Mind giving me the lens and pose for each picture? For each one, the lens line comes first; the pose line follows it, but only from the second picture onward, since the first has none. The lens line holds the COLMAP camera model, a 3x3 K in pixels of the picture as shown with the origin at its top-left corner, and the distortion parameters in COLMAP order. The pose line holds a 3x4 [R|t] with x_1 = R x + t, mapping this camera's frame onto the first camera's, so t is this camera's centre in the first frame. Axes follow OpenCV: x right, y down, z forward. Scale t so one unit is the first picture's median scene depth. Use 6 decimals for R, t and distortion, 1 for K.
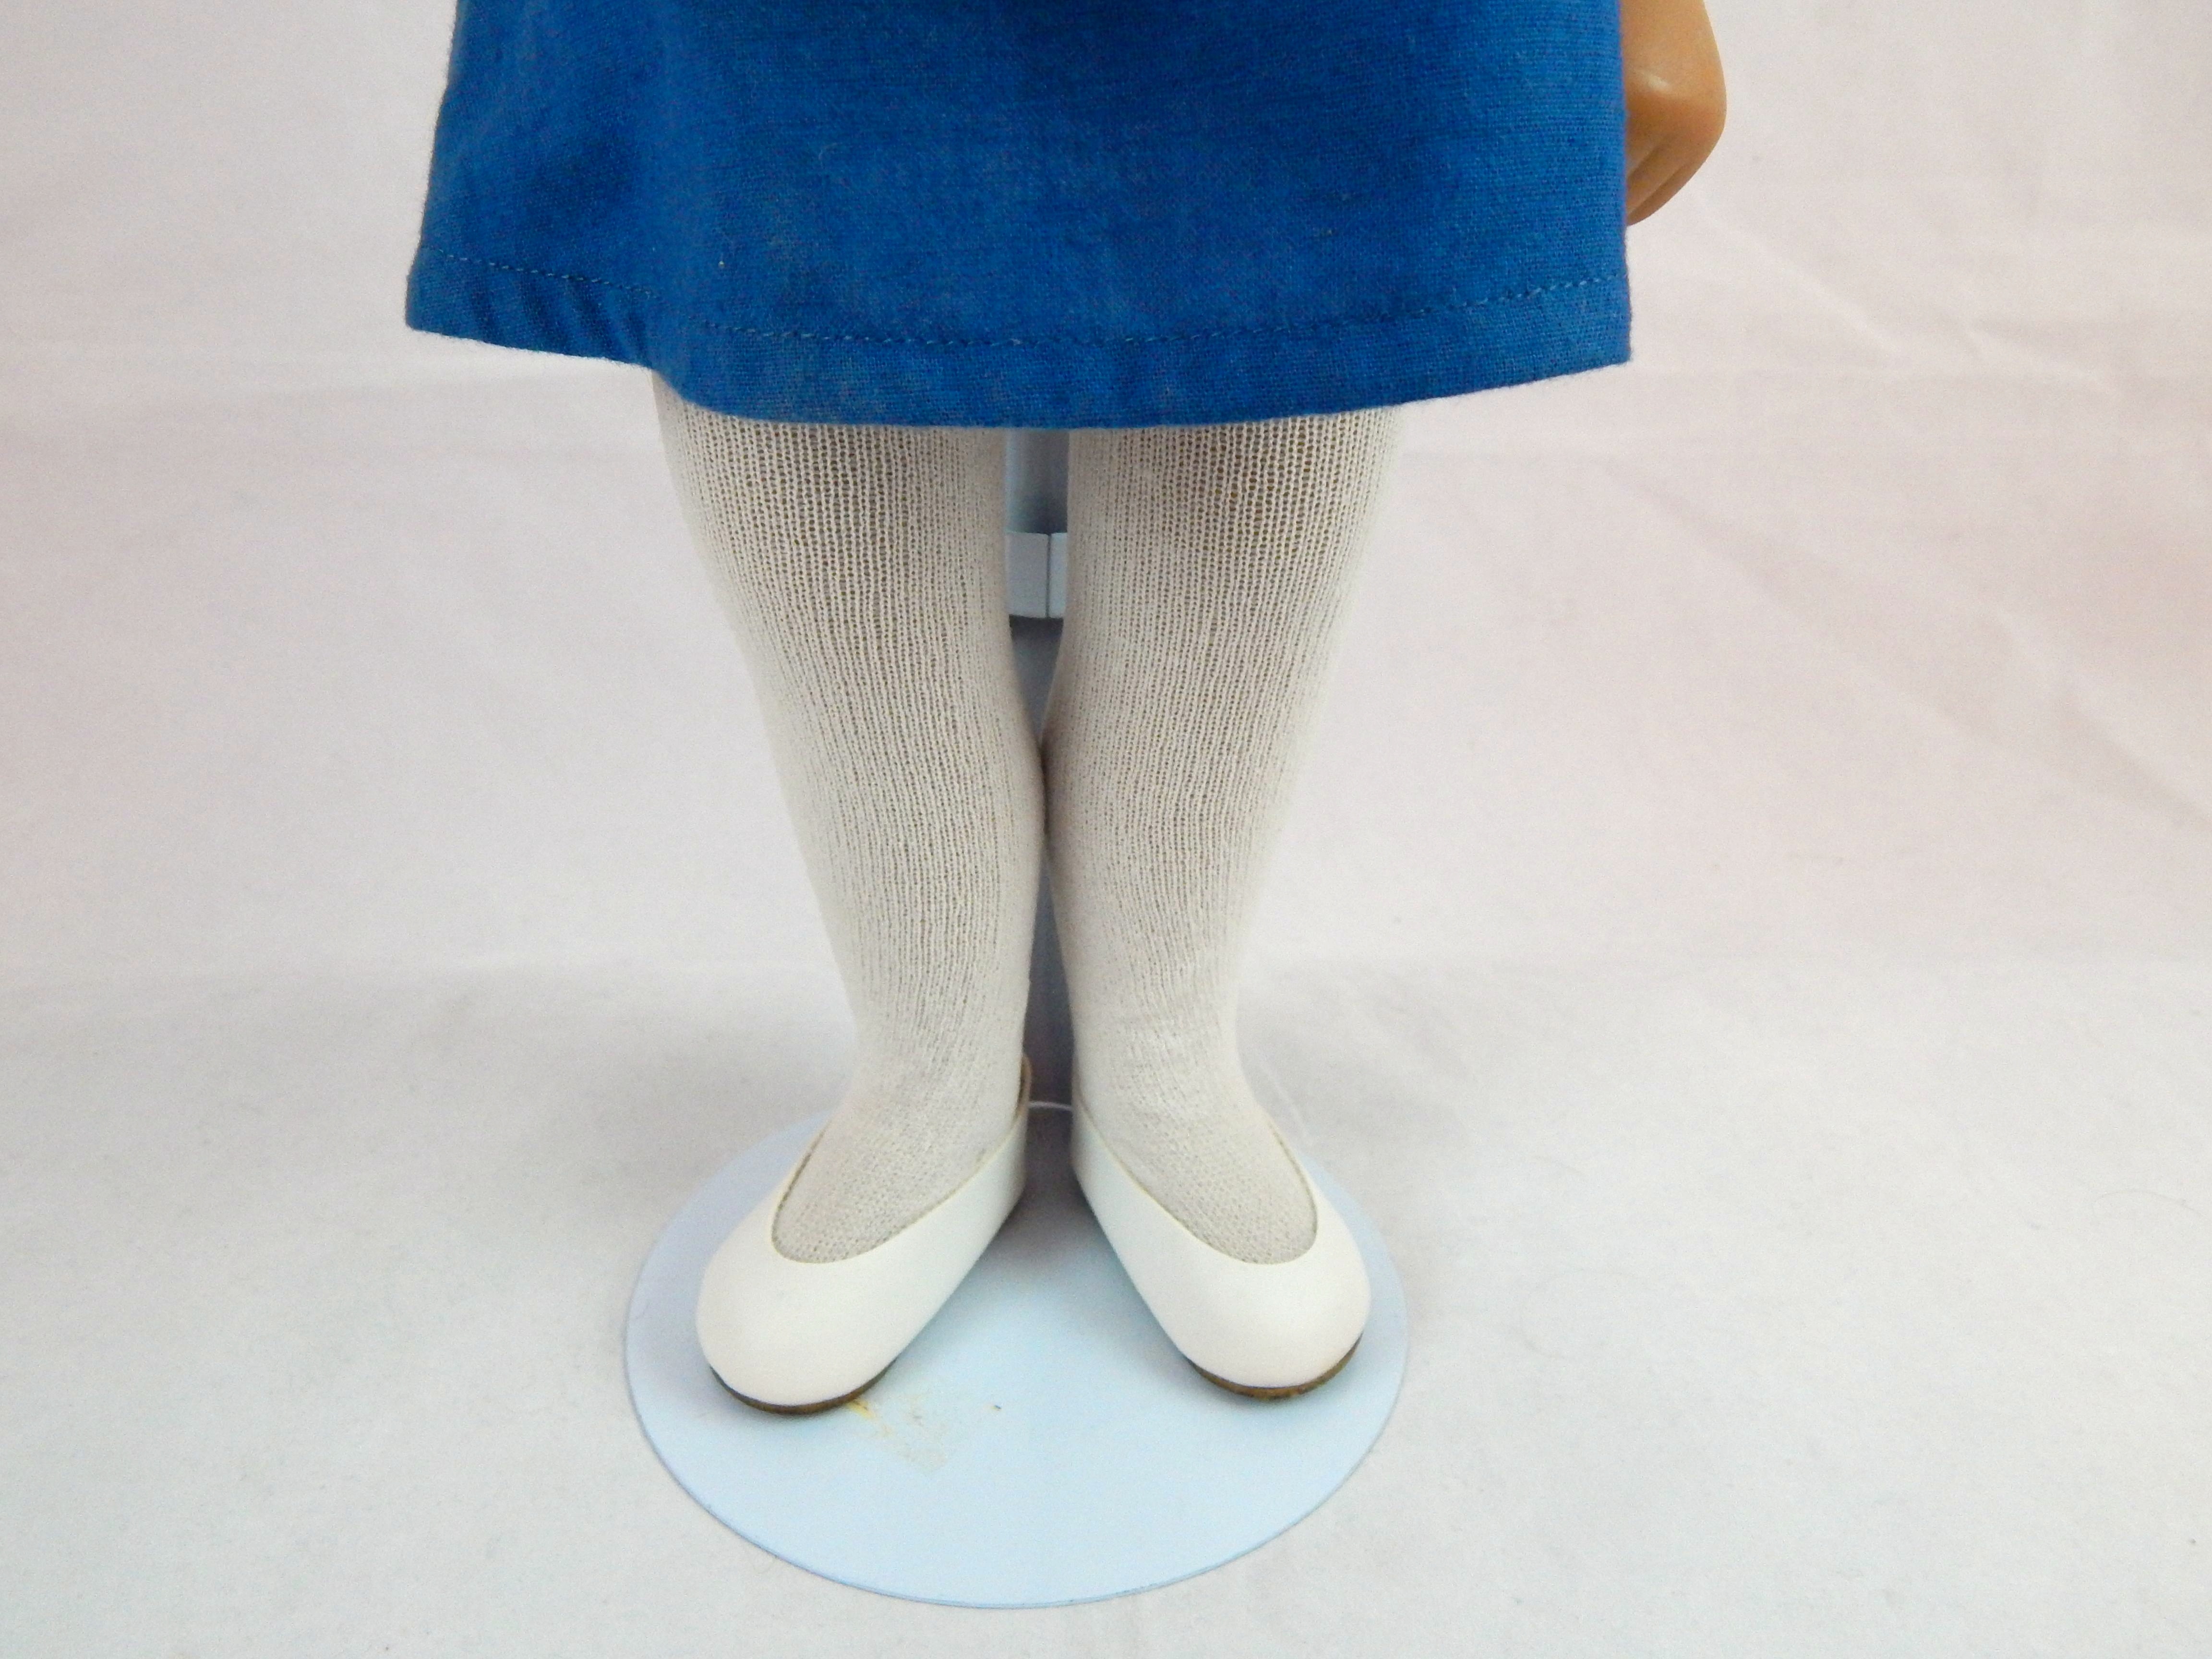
lens RADIAL K [[2279.0, 0, 1106.0], [0, 2279.0, 829.5], [0, 0, 1]] dist [-0.007511, -0.009976]
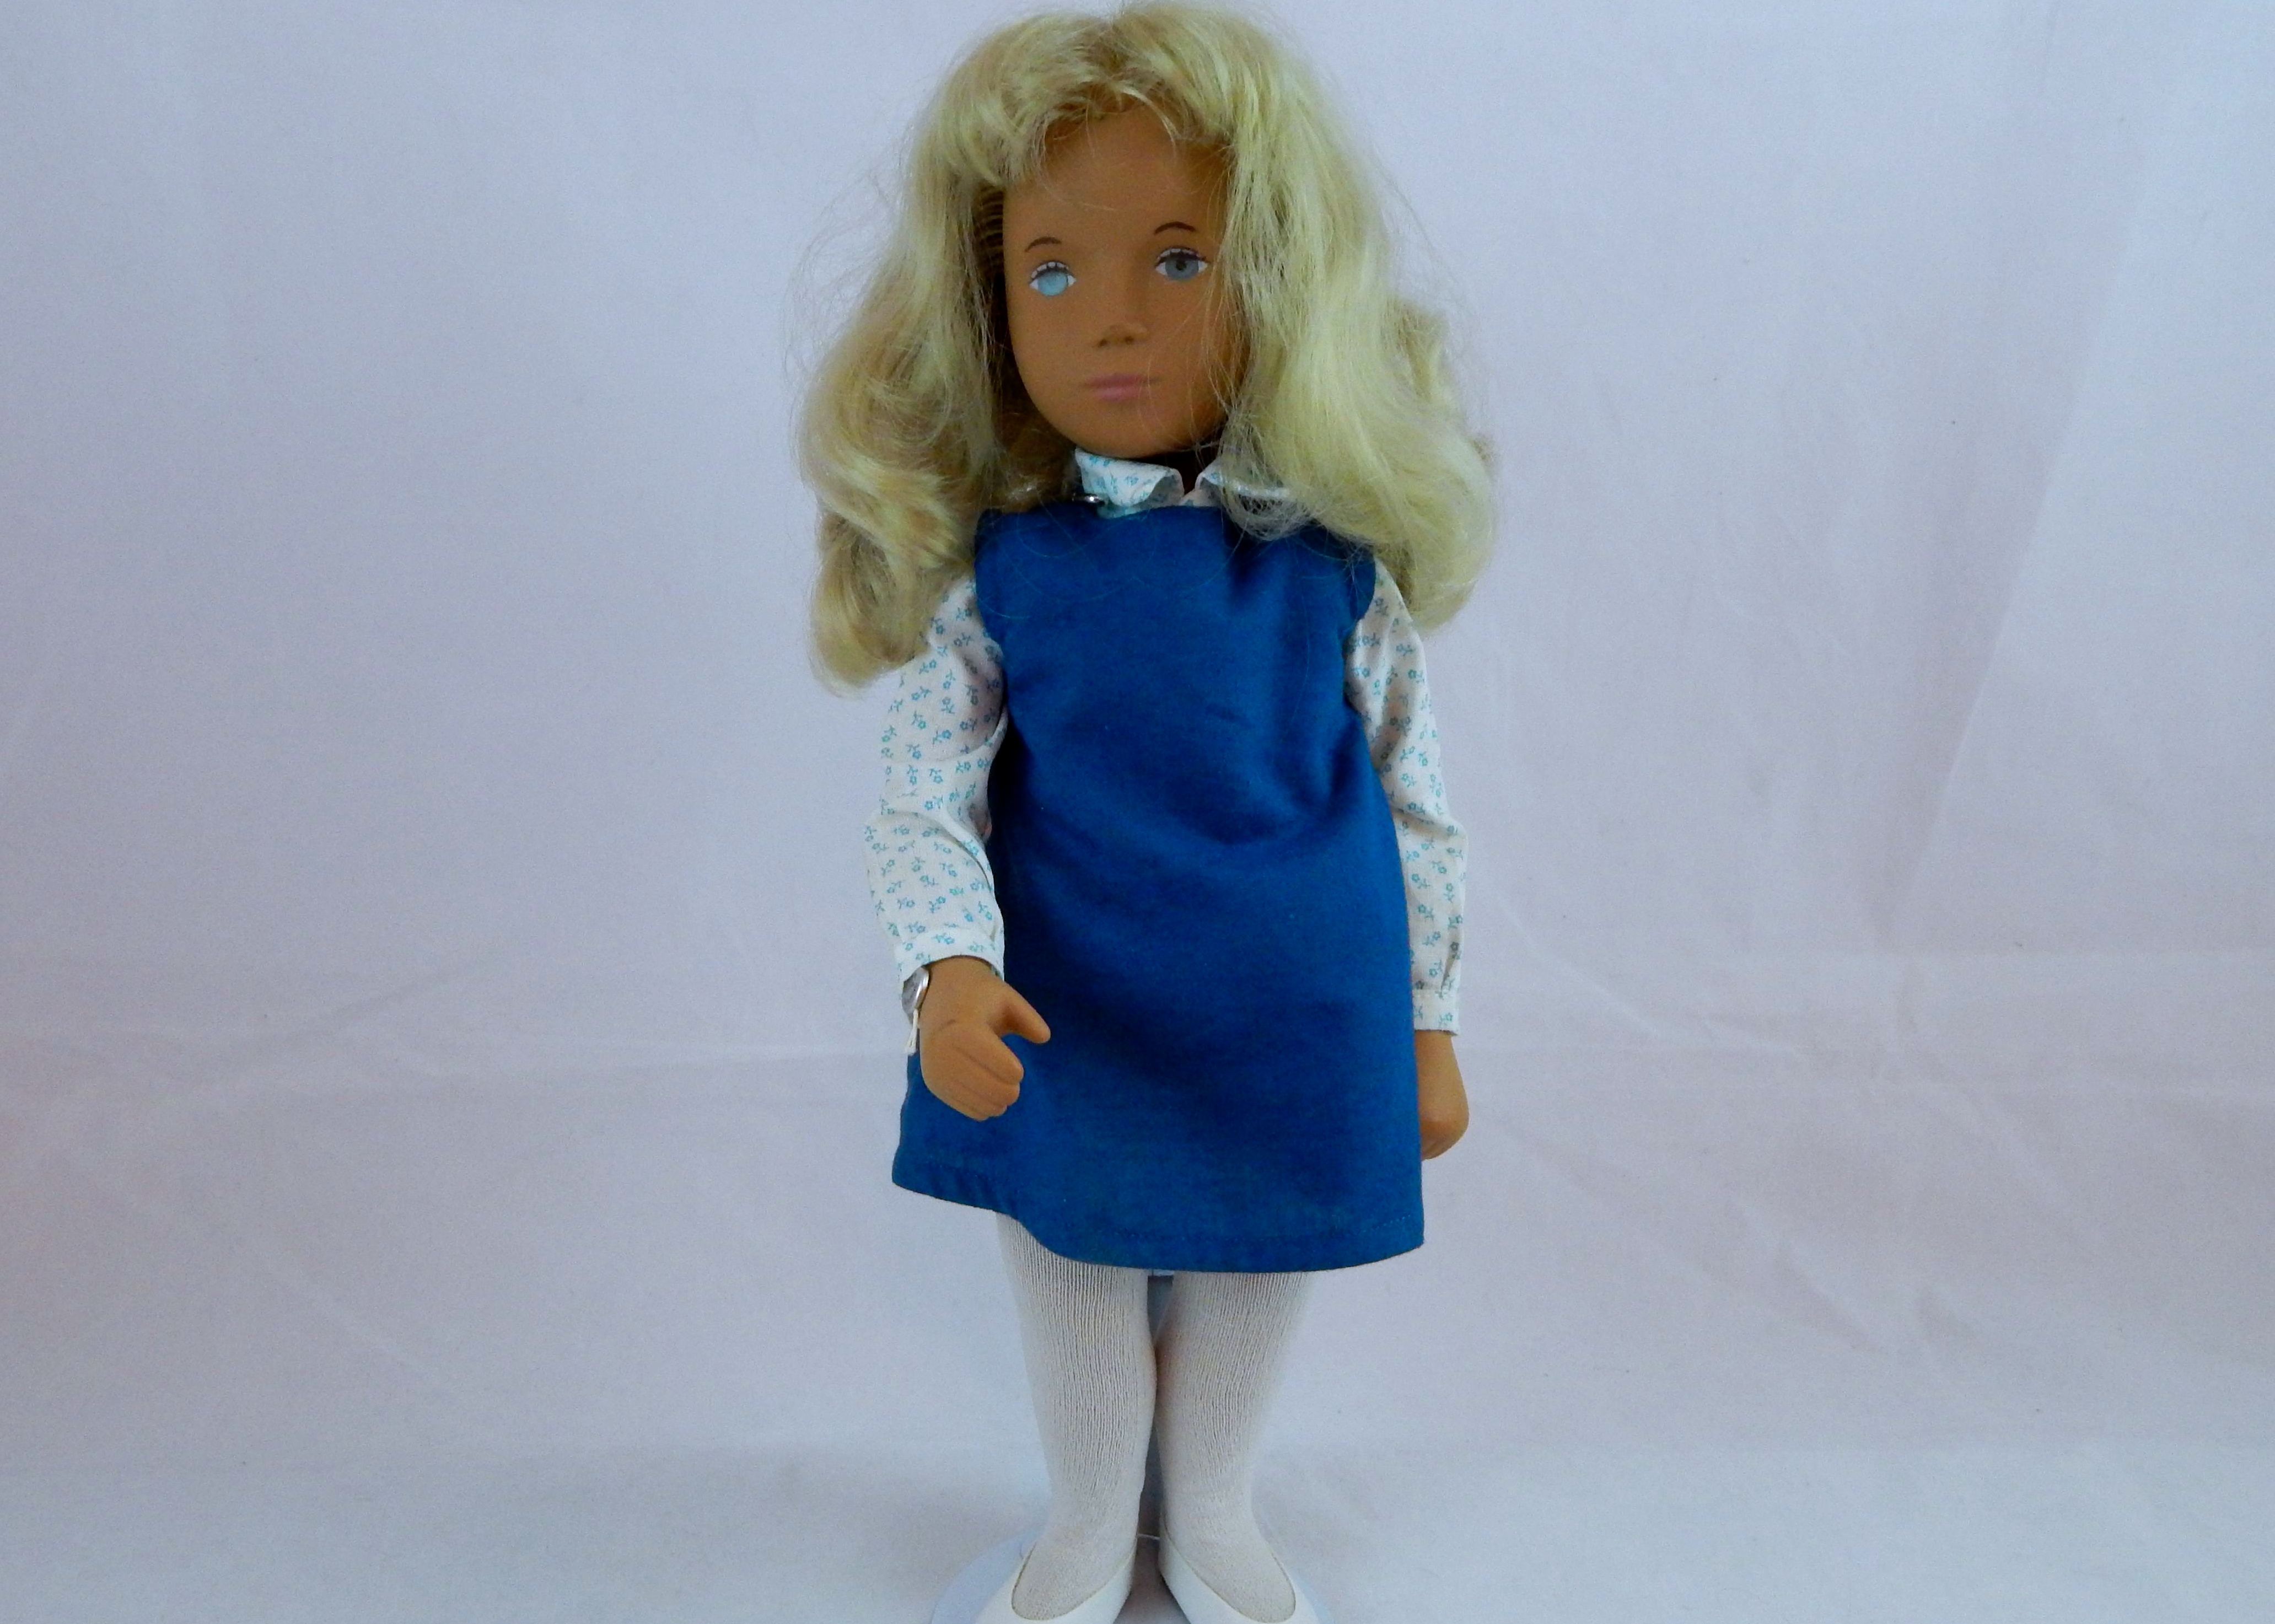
lens RADIAL K [[2547.2, 0, 1042.1], [0, 2547.2, 819.2], [0, 0, 1]] dist [-0.003695, -0.015942]
pose [[0.999937, 0.010055, 0.004940, -0.147010], [-0.009247, 0.989718, -0.142734, -0.183266], [-0.006324, 0.142680, 0.989749, -1.295045]]
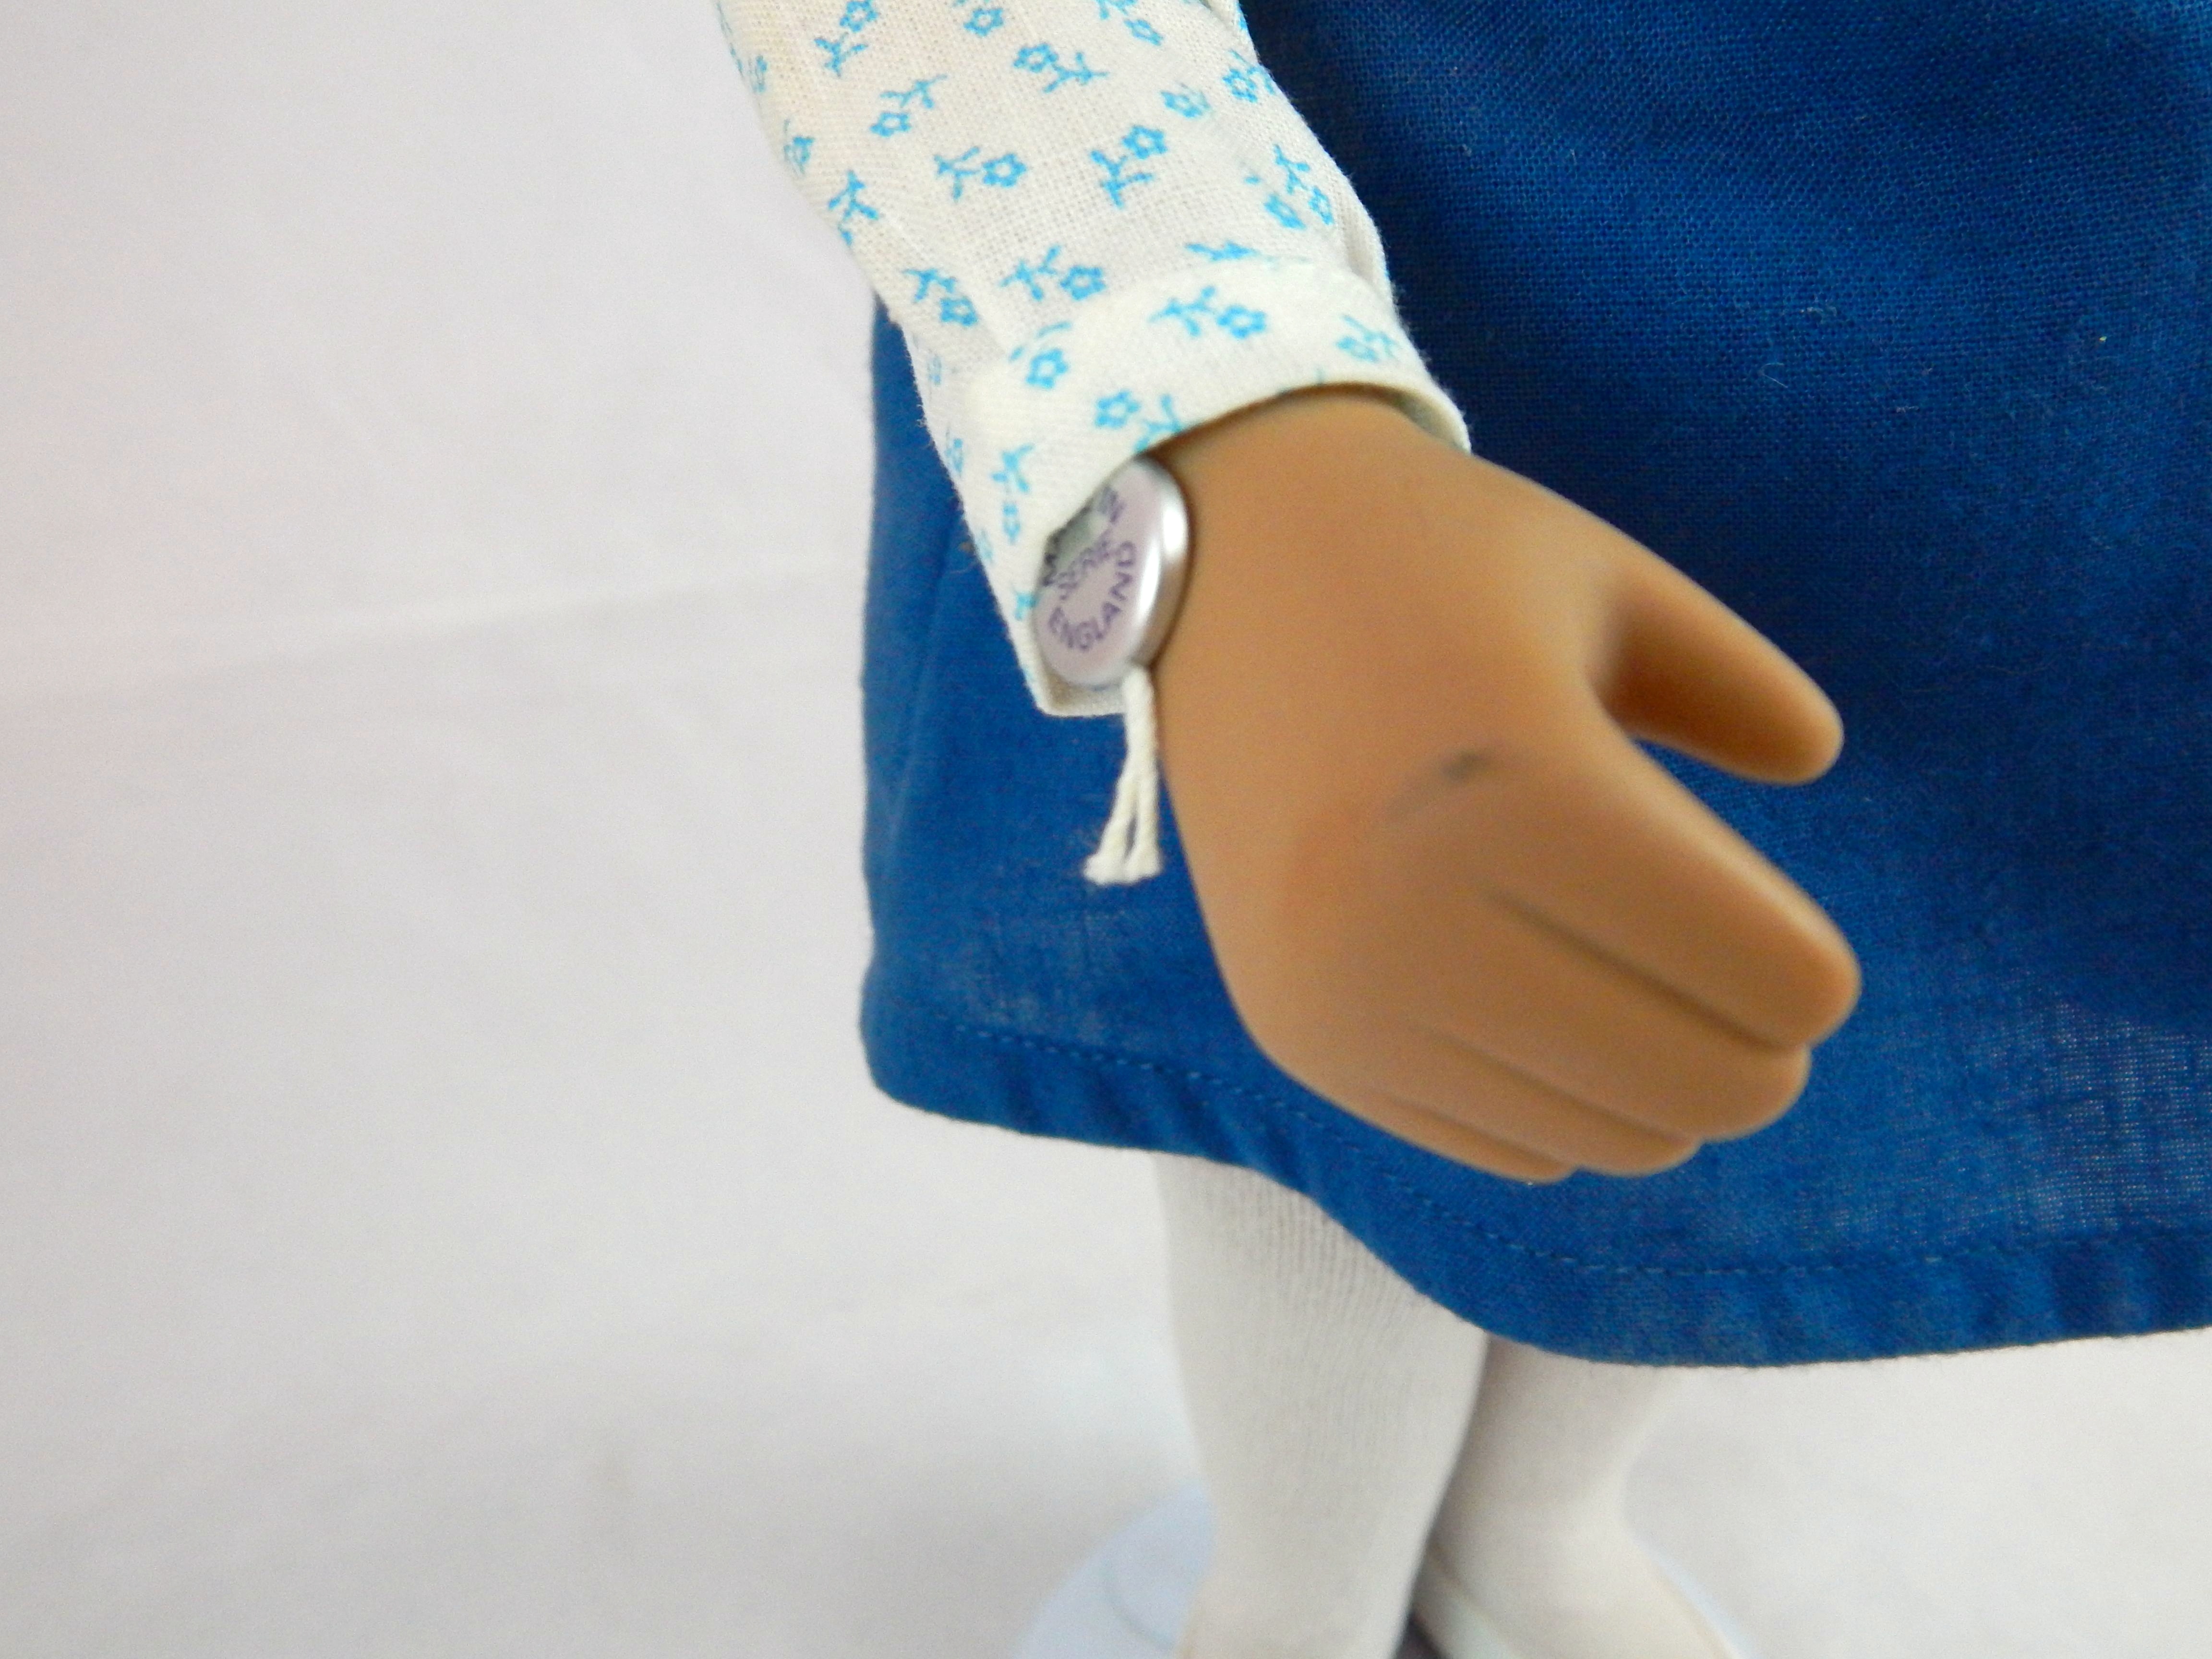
lens RADIAL K [[2279.0, 0, 1106.0], [0, 2279.0, 829.5], [0, 0, 1]] dist [-0.007511, -0.009976]
pose [[0.978465, -0.117980, 0.169371, -0.293223], [0.099168, 0.988338, 0.115556, -0.324639], [-0.181030, -0.096272, 0.978754, 0.202970]]
